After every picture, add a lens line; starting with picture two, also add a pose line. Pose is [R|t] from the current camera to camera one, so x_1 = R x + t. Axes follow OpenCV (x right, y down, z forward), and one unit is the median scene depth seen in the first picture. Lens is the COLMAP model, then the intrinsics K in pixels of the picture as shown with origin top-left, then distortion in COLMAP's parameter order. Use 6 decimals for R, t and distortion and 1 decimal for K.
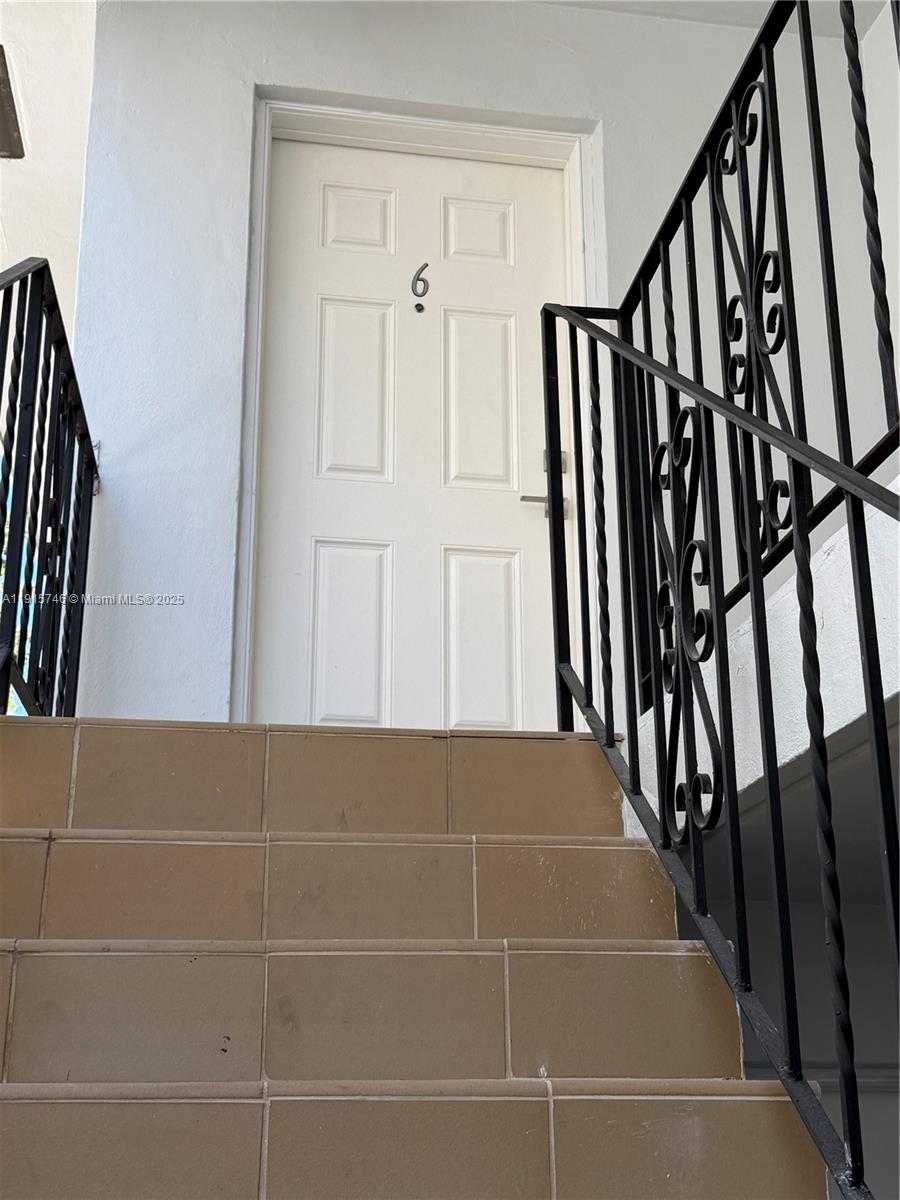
lens RADIAL K [[1525.1, 0, 450.0], [0, 1525.1, 600.0], [0, 0, 1]] dist [0.034073, 0.026109]
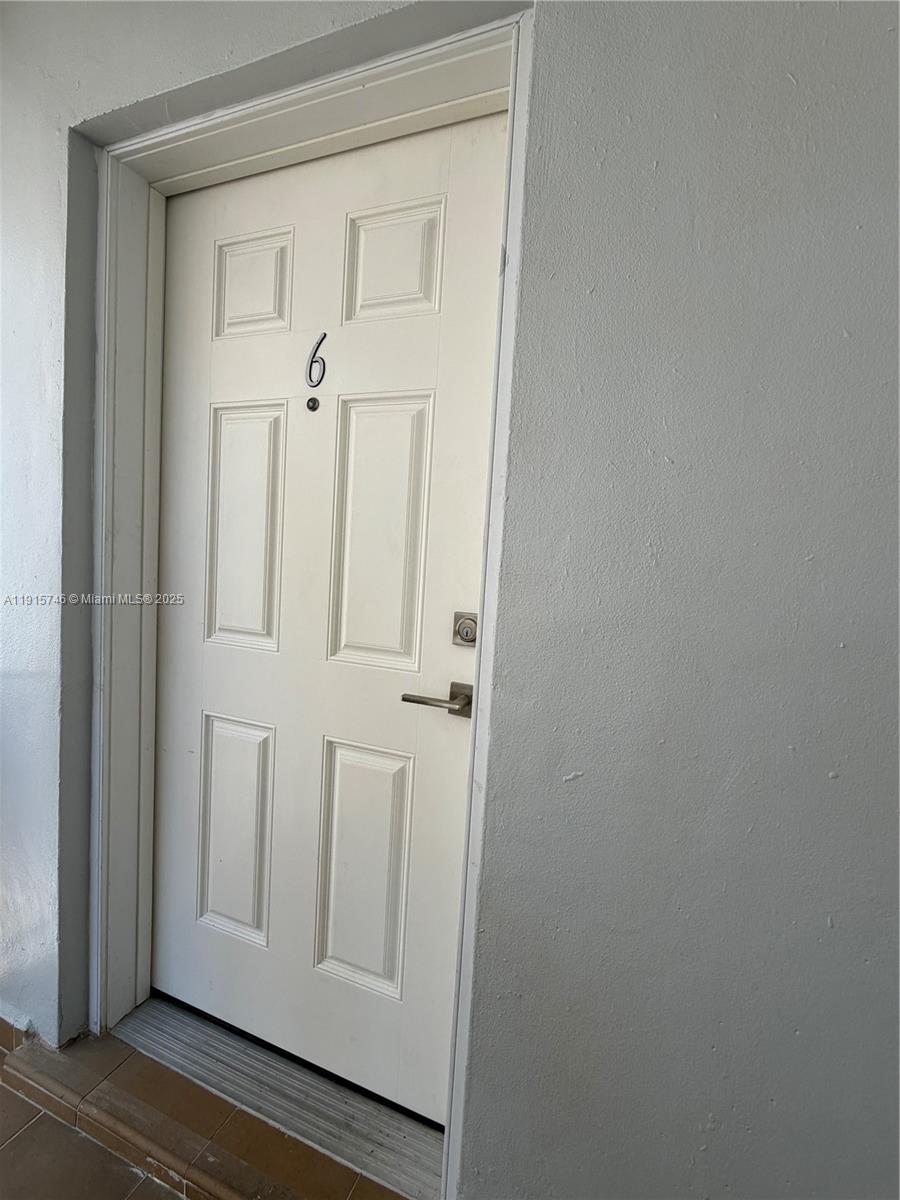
lens RADIAL K [[553.7, 0, 450.0], [0, 553.7, 600.0], [0, 0, 1]] dist [-0.004800, -0.000435]
pose [[0.858109, 0.071292, -0.508494, 0.183217], [0.119280, 0.935545, 0.332456, -0.182358], [0.499421, -0.345937, 0.794296, 0.777210]]
